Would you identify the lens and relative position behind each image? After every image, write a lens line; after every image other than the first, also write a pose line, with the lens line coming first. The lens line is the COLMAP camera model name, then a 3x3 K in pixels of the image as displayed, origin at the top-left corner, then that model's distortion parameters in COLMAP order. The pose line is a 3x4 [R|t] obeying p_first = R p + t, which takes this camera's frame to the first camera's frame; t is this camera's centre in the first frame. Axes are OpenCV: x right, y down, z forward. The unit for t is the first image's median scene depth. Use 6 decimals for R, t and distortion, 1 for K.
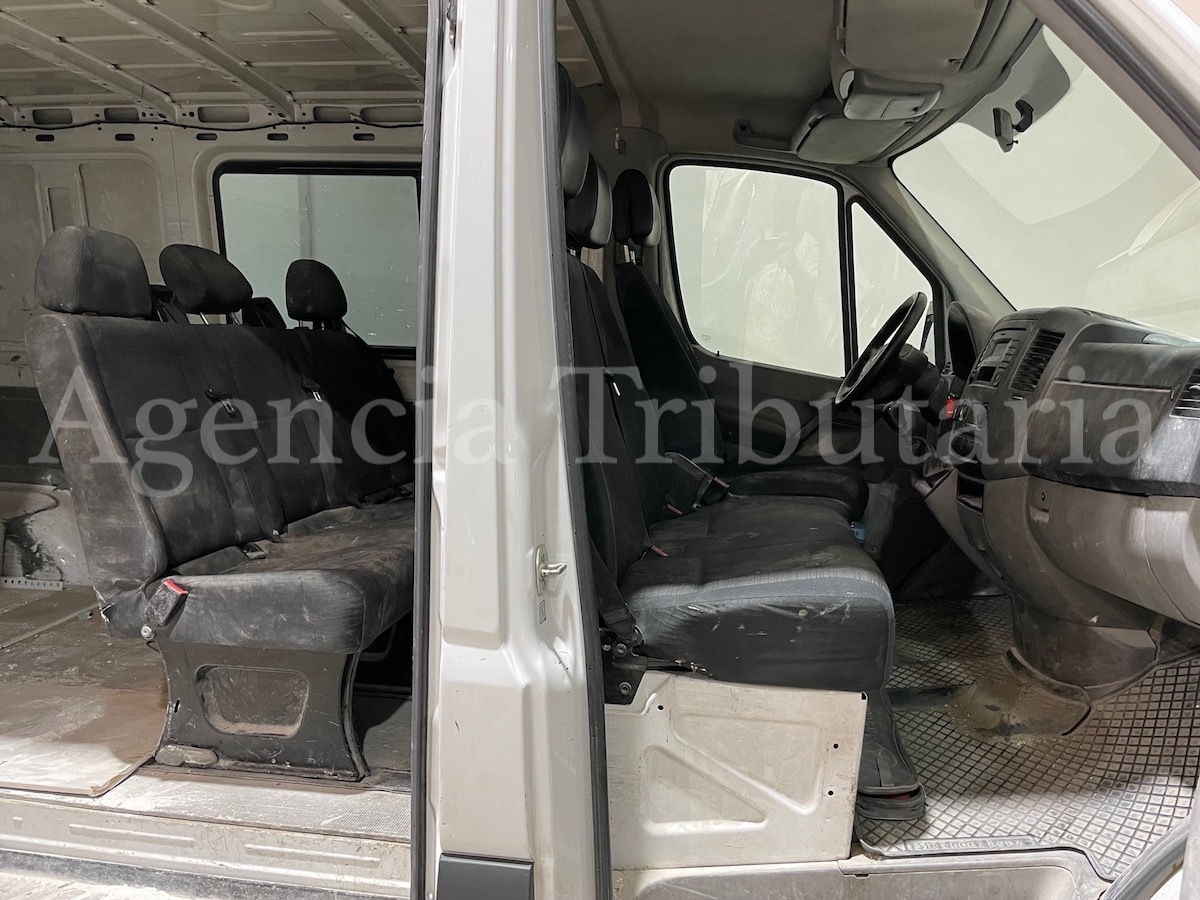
lens RADIAL K [[918.8, 0, 589.7], [0, 918.8, 445.4], [0, 0, 1]] dist [0.092096, -0.124613]
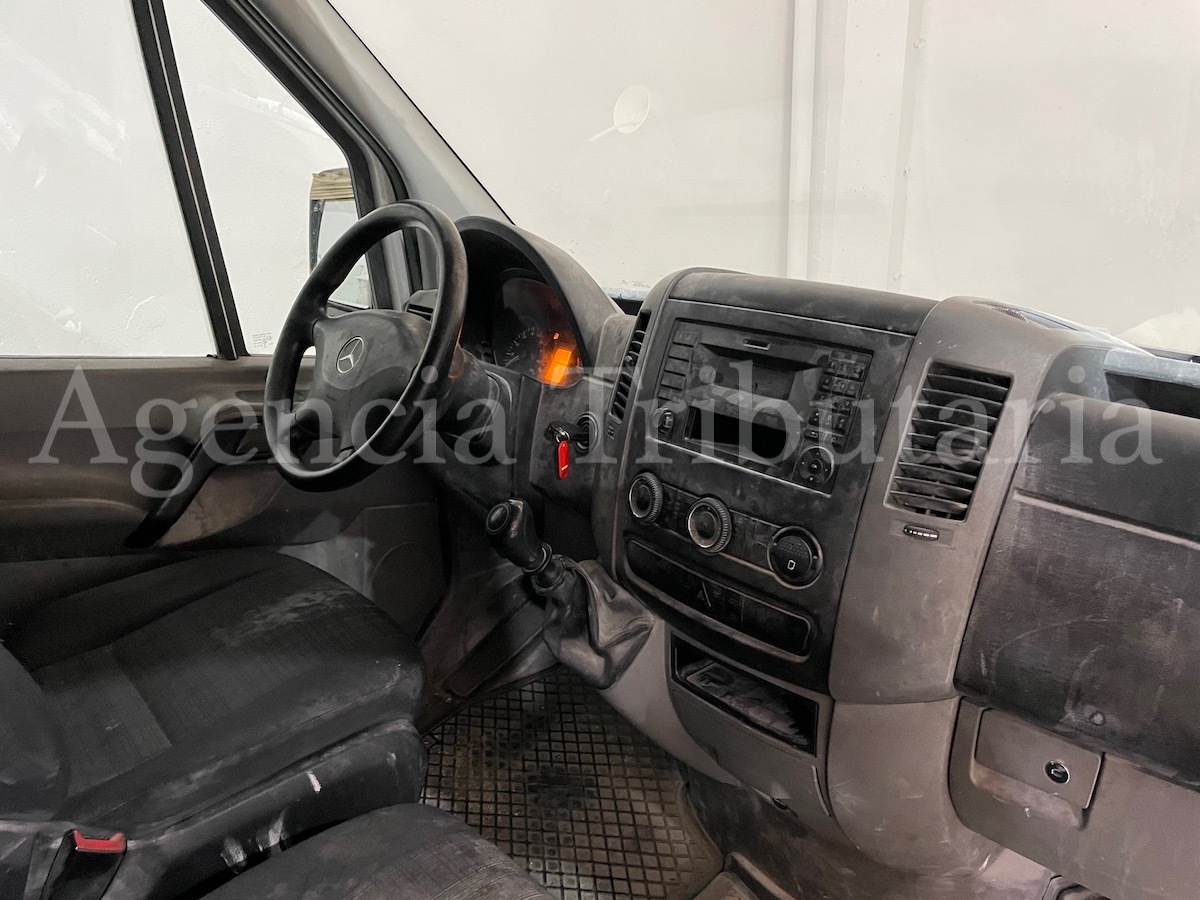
lens RADIAL K [[918.8, 0, 606.2], [0, 918.8, 446.1], [0, 0, 1]] dist [0.092096, -0.124613]
pose [[0.649673, -0.279113, 0.707121, 0.079155], [0.116233, 0.955695, 0.270439, -0.219829], [-0.751275, -0.093506, 0.653332, 0.836158]]
